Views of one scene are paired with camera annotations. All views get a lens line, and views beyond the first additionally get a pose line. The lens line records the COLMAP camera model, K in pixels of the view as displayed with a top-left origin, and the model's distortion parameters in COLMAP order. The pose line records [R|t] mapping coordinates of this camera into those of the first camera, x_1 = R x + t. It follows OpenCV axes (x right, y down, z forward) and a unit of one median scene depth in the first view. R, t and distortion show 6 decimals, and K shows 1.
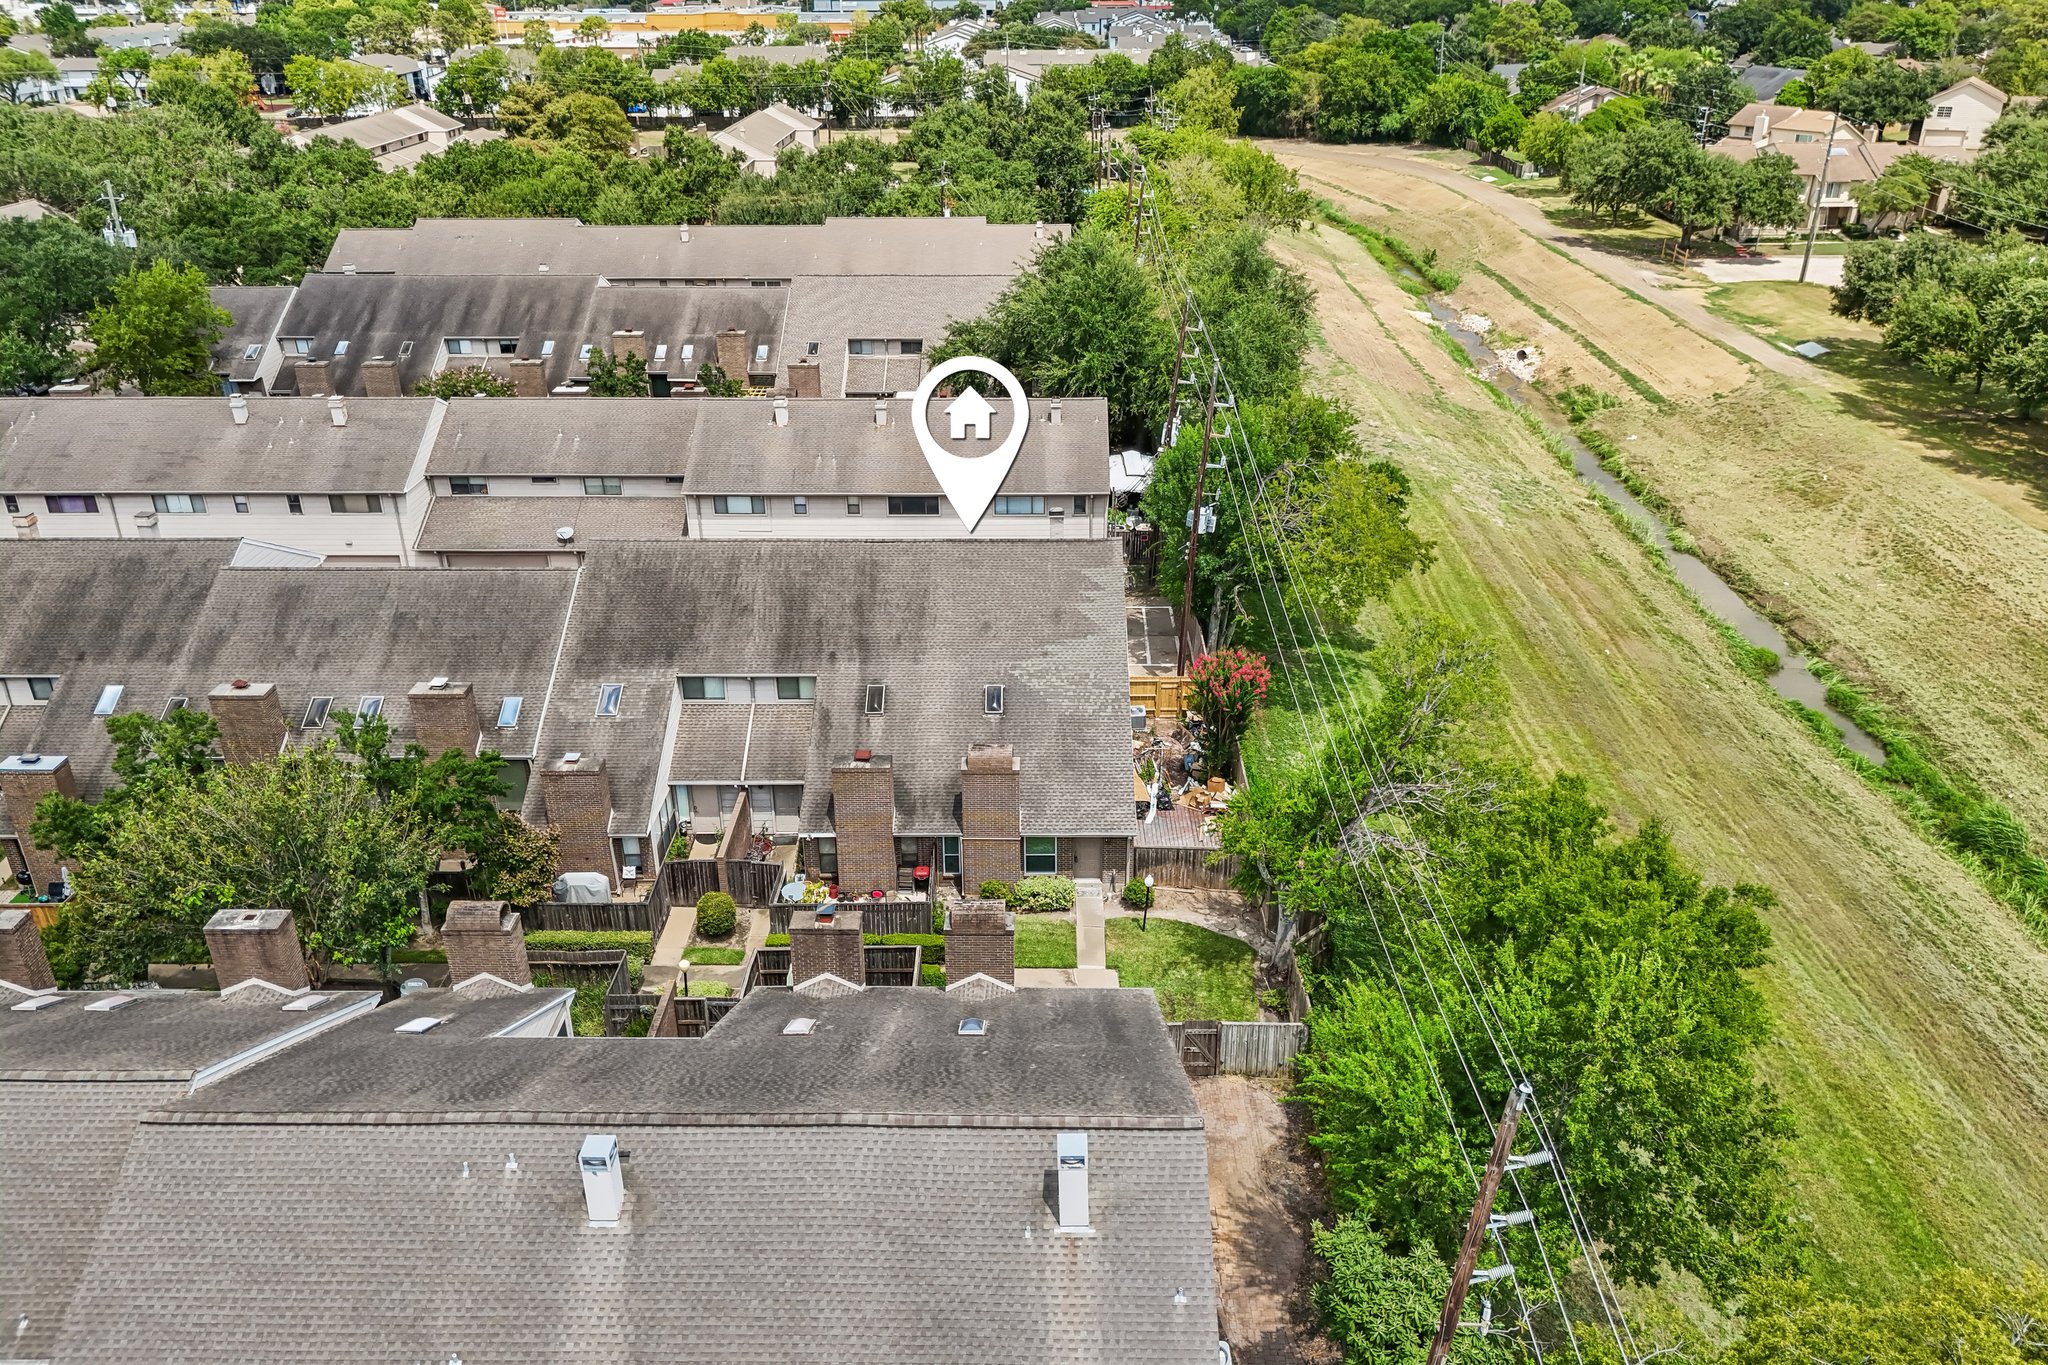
lens RADIAL K [[1593.5, 0, 1024.0], [0, 1593.5, 682.5], [0, 0, 1]] dist [0.065516, -0.077031]
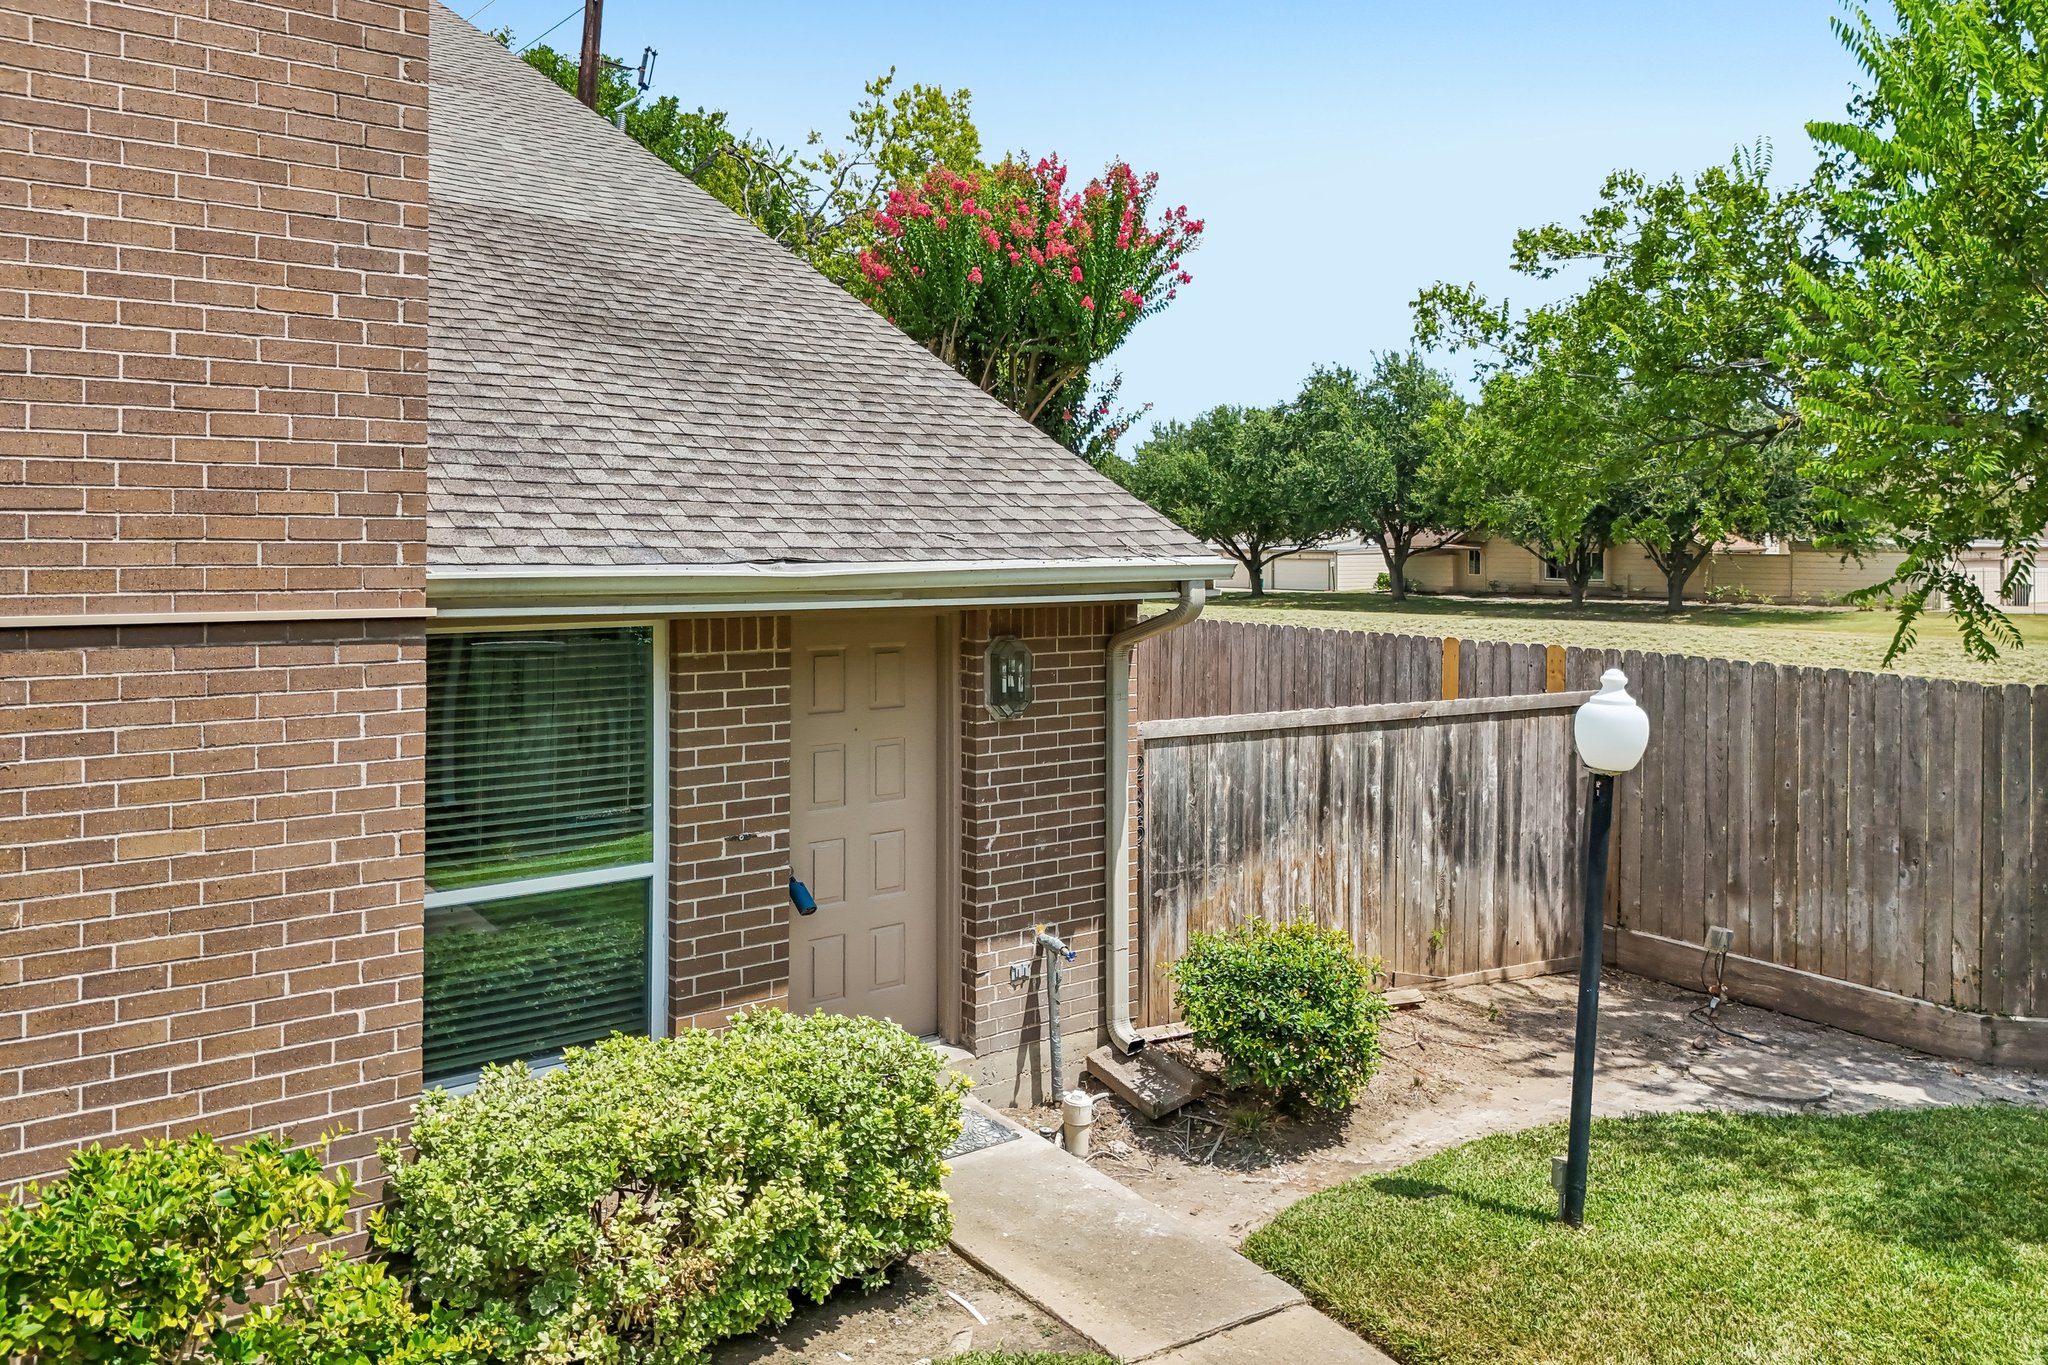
lens RADIAL K [[1562.0, 0, 1020.9], [0, 1562.0, 486.0], [0, 0, 1]] dist [0.077574, -0.083842]
pose [[0.776847, 0.037702, 0.628560, -0.025829], [0.264432, 0.886391, -0.379982, 0.095698], [-0.571476, 0.461399, 0.678621, 0.624775]]
